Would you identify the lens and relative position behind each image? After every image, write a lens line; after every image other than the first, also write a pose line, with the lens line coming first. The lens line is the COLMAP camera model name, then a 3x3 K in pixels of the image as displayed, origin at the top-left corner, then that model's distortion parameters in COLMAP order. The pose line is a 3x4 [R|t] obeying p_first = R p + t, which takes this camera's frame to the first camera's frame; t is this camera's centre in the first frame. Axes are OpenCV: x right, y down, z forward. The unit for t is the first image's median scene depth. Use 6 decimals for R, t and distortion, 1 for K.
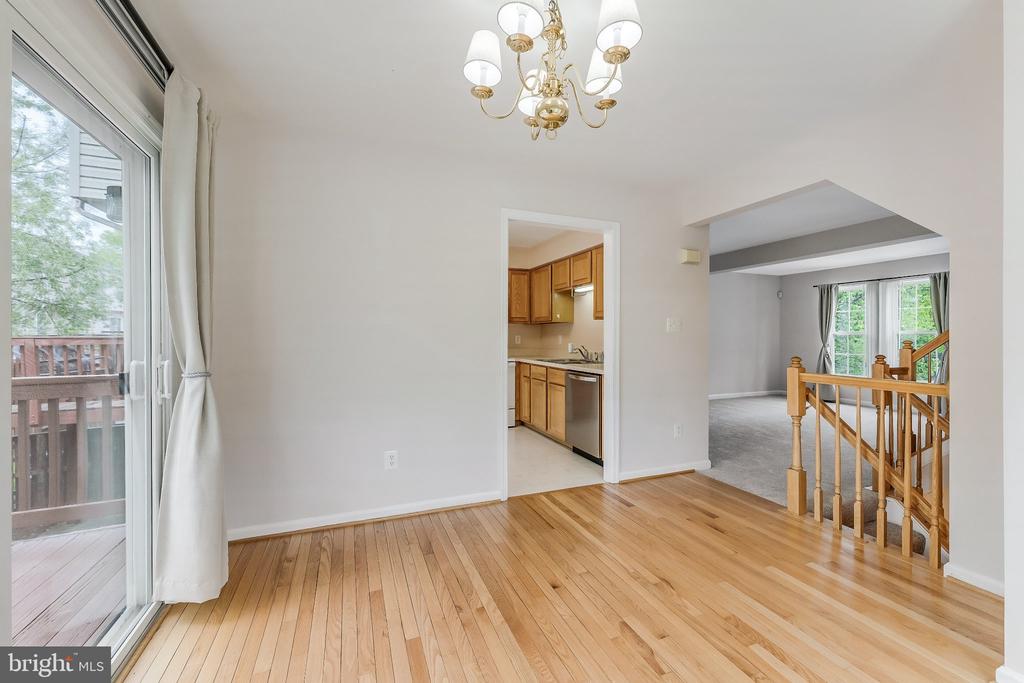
lens RADIAL K [[408.0, 0, 513.2], [0, 408.0, 338.6], [0, 0, 1]] dist [-0.003800, -0.000041]
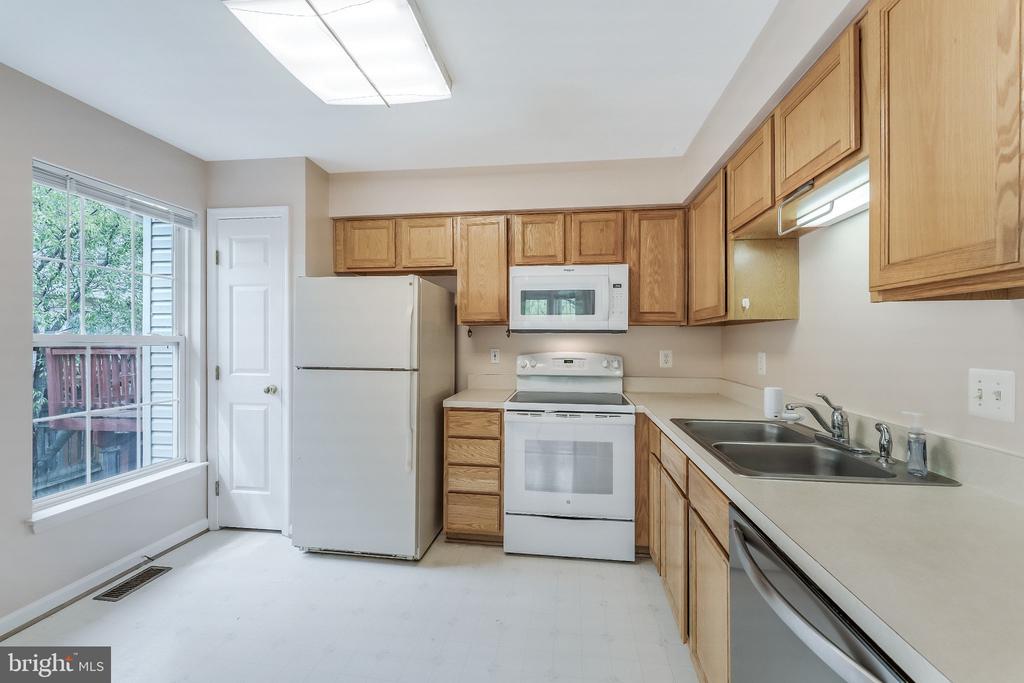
lens RADIAL K [[408.0, 0, 514.5], [0, 408.0, 340.8], [0, 0, 1]] dist [-0.003800, -0.000041]
pose [[0.865993, 0.004815, -0.500033, 0.113097], [-0.005407, 0.999985, 0.000265, -0.020048], [0.500027, 0.002475, 0.866007, 0.574516]]
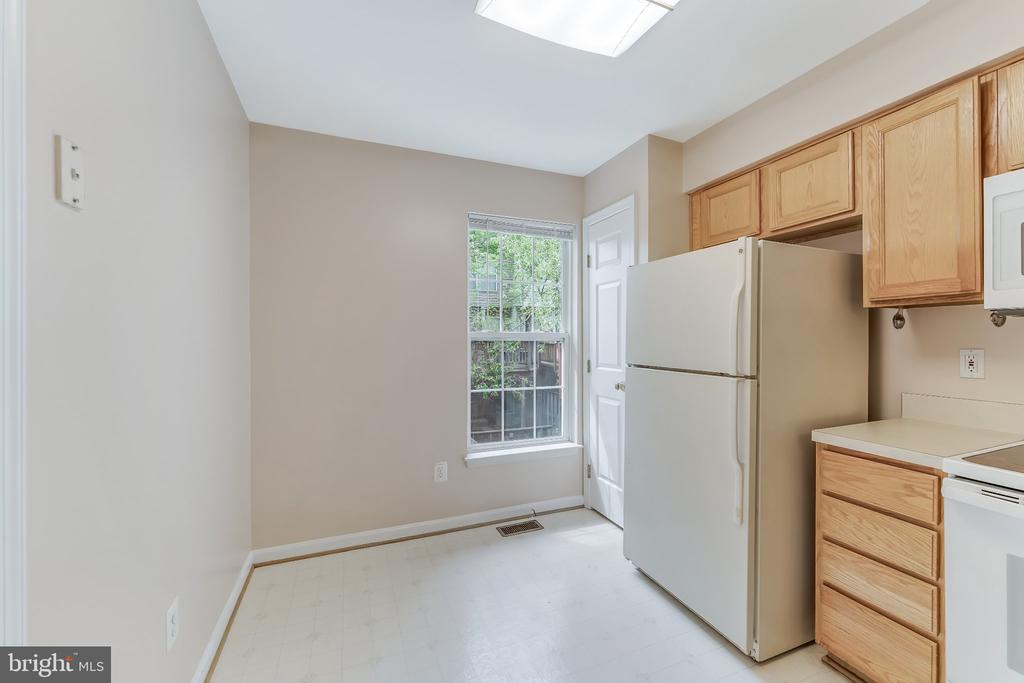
lens RADIAL K [[408.0, 0, 511.0], [0, 408.0, 338.7], [0, 0, 1]] dist [-0.003800, -0.000041]
pose [[0.002398, 0.002303, -0.999994, 0.095711], [-0.002681, 0.999994, 0.002297, -0.016121], [0.999994, 0.002676, 0.002404, 0.732654]]
